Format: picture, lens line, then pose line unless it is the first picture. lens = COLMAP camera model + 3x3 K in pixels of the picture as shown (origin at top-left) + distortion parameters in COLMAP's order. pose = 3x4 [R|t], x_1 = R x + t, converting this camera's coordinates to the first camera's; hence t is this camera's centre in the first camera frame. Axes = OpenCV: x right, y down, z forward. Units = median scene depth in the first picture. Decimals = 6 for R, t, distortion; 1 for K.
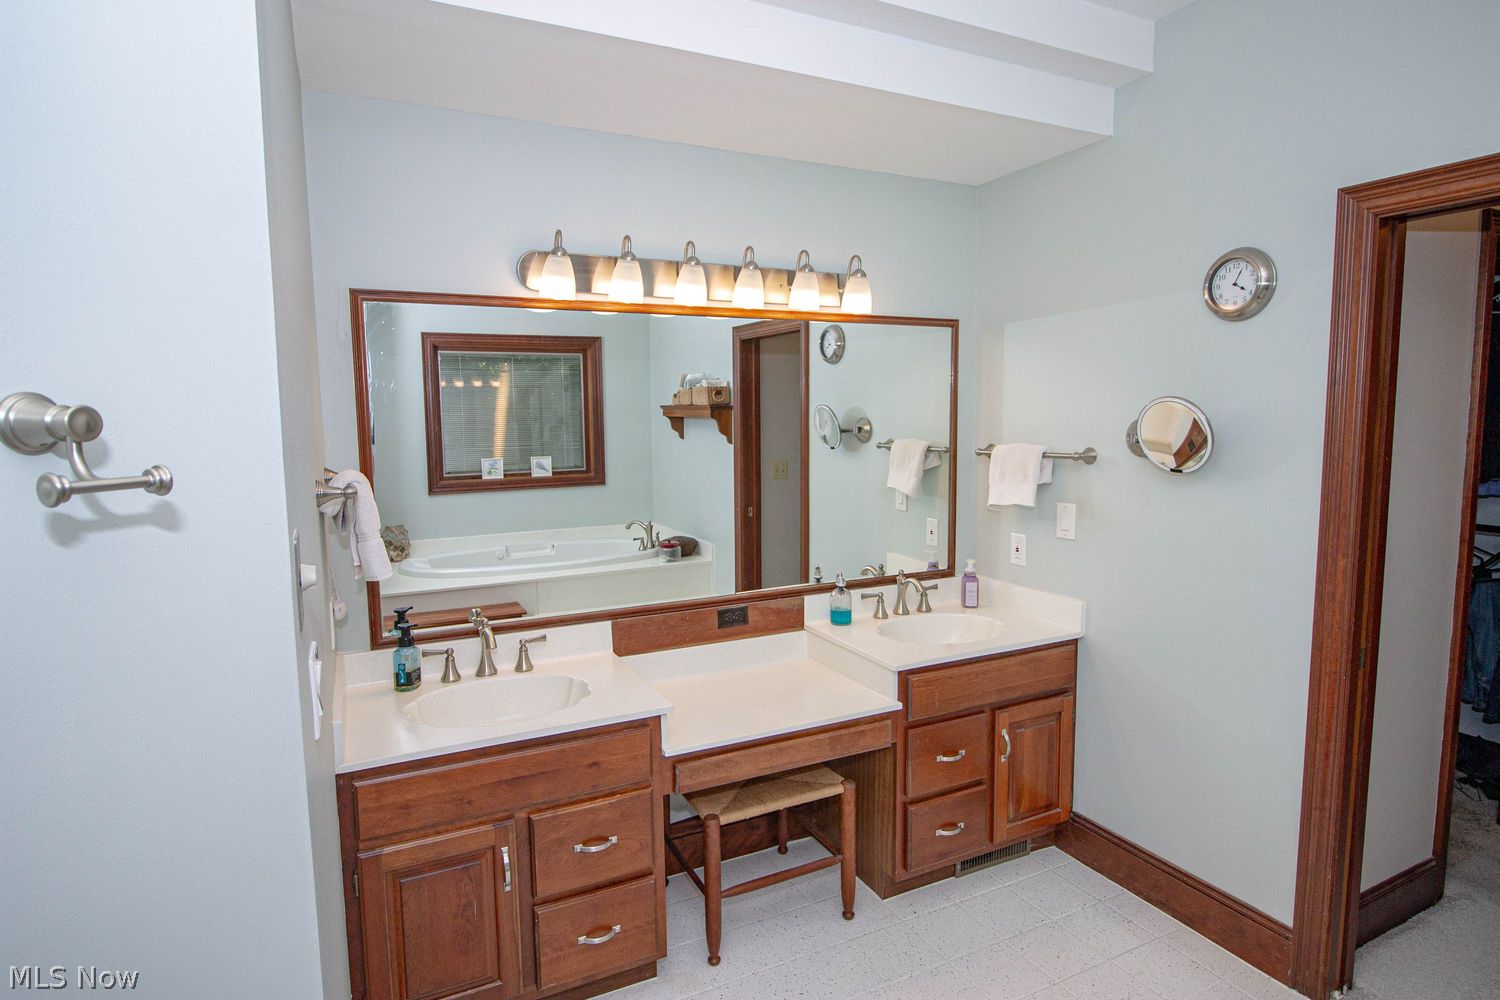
lens RADIAL K [[800.4, 0, 742.6], [0, 800.4, 496.7], [0, 0, 1]] dist [-0.000217, 0.000410]
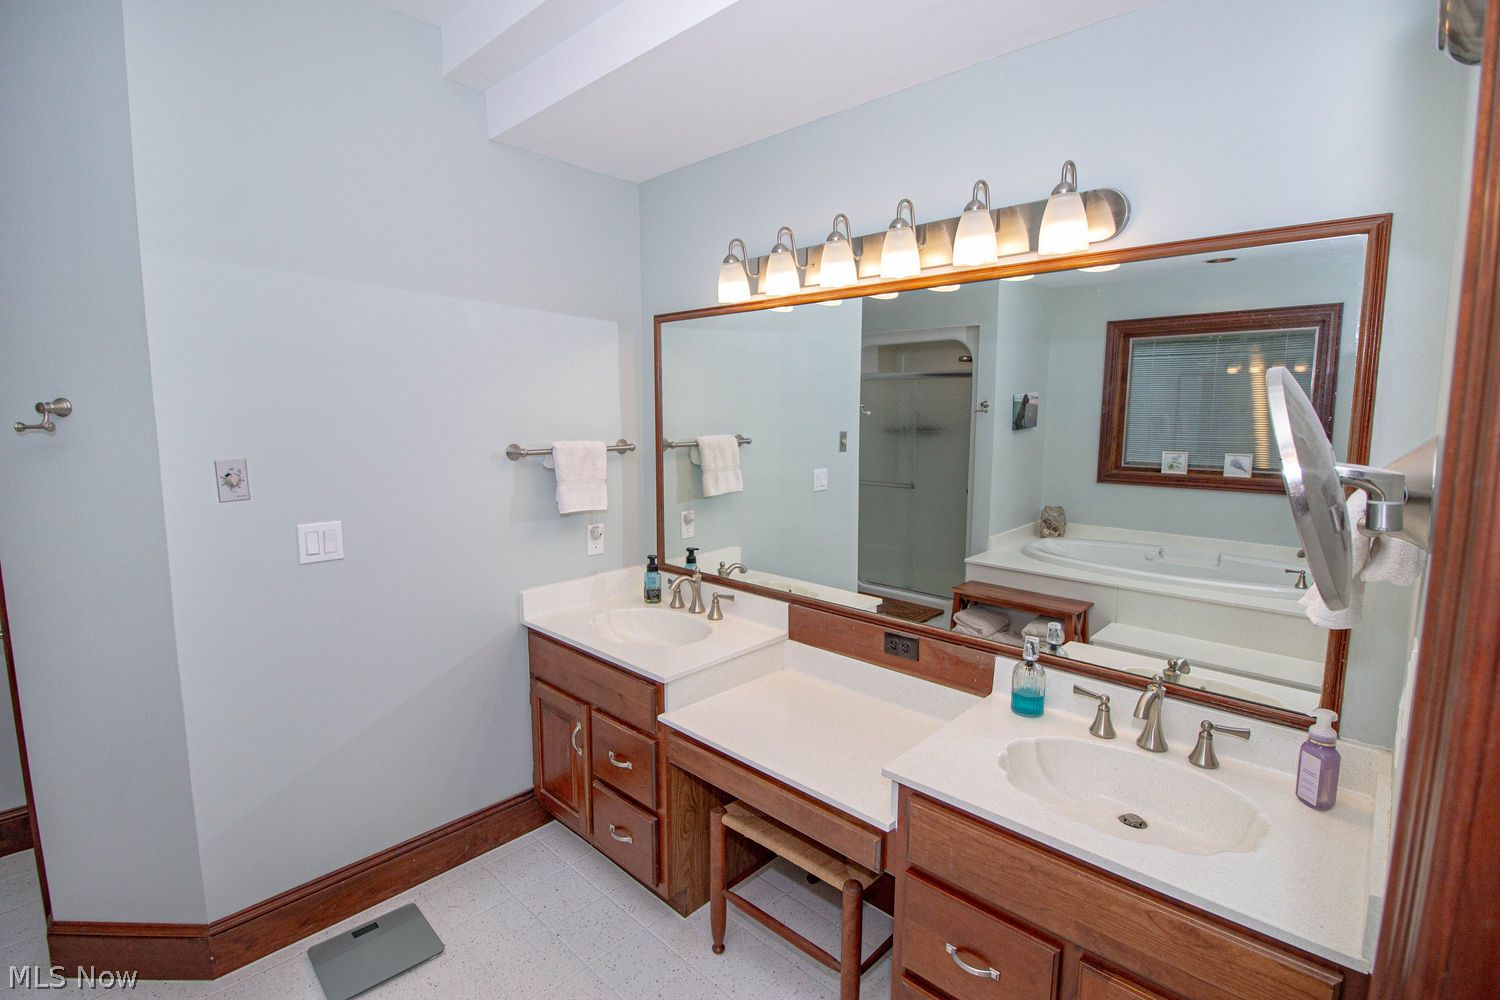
lens RADIAL K [[704.9, 0, 748.2], [0, 704.9, 490.9], [0, 0, 1]] dist [-0.002530, -0.009159]
pose [[0.350697, 0.125714, -0.928013, 0.282736], [-0.101336, 0.990224, 0.095847, -0.031958], [0.930990, 0.060428, 0.360009, 0.264015]]
